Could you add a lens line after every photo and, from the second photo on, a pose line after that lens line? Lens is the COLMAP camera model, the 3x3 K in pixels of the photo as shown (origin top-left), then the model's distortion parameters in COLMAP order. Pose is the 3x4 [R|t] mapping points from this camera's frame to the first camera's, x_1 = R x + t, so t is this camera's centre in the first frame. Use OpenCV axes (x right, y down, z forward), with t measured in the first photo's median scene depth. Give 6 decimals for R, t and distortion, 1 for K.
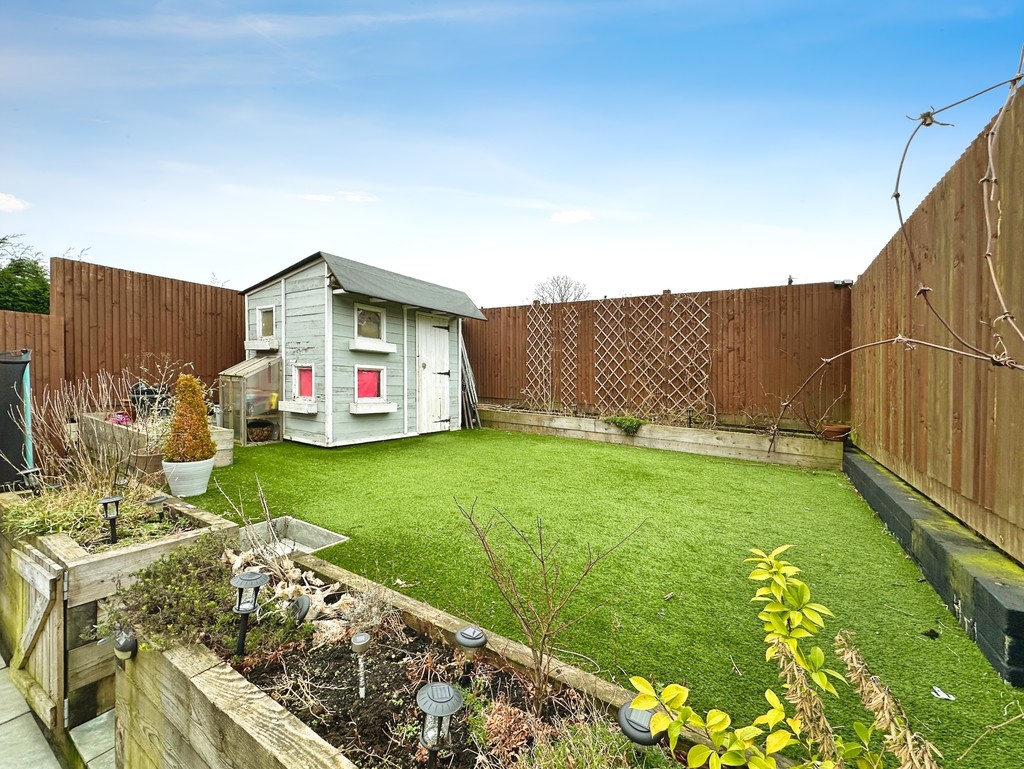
lens RADIAL K [[420.4, 0, 514.2], [0, 420.4, 383.3], [0, 0, 1]] dist [0.003150, -0.000022]
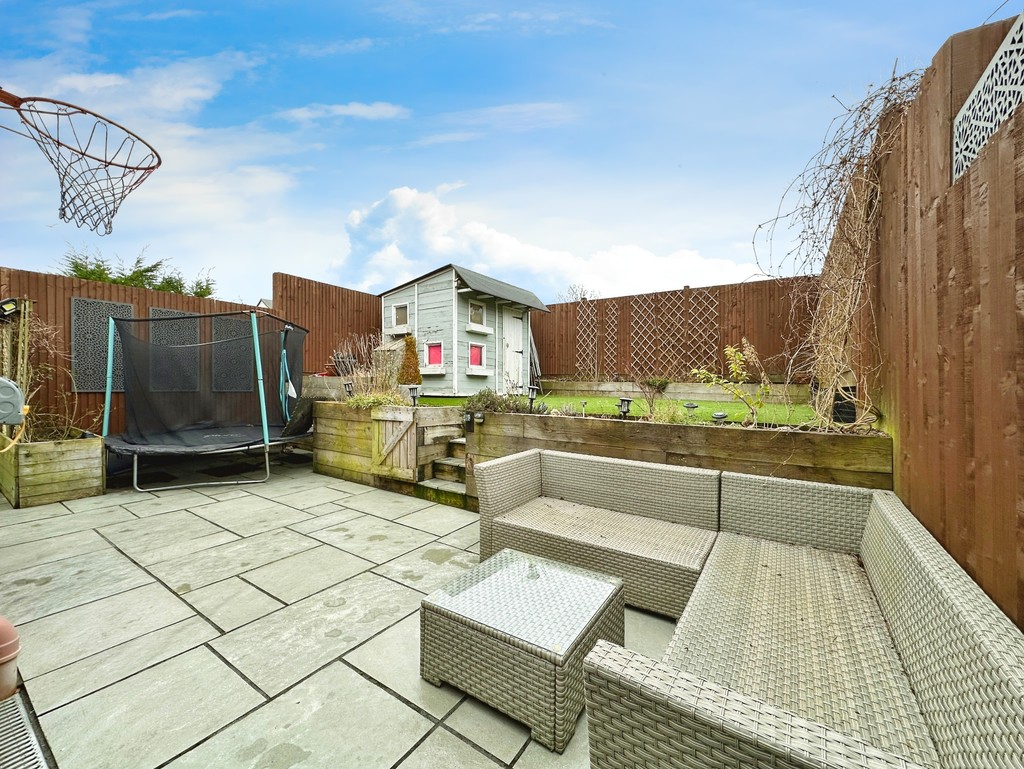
lens RADIAL K [[420.4, 0, 498.2], [0, 420.4, 404.8], [0, 0, 1]] dist [0.003150, -0.000022]
pose [[0.998547, -0.008239, -0.053245, -0.186646], [0.009360, 0.999739, 0.020835, 0.135349], [0.053060, -0.021303, 0.998364, -0.422861]]
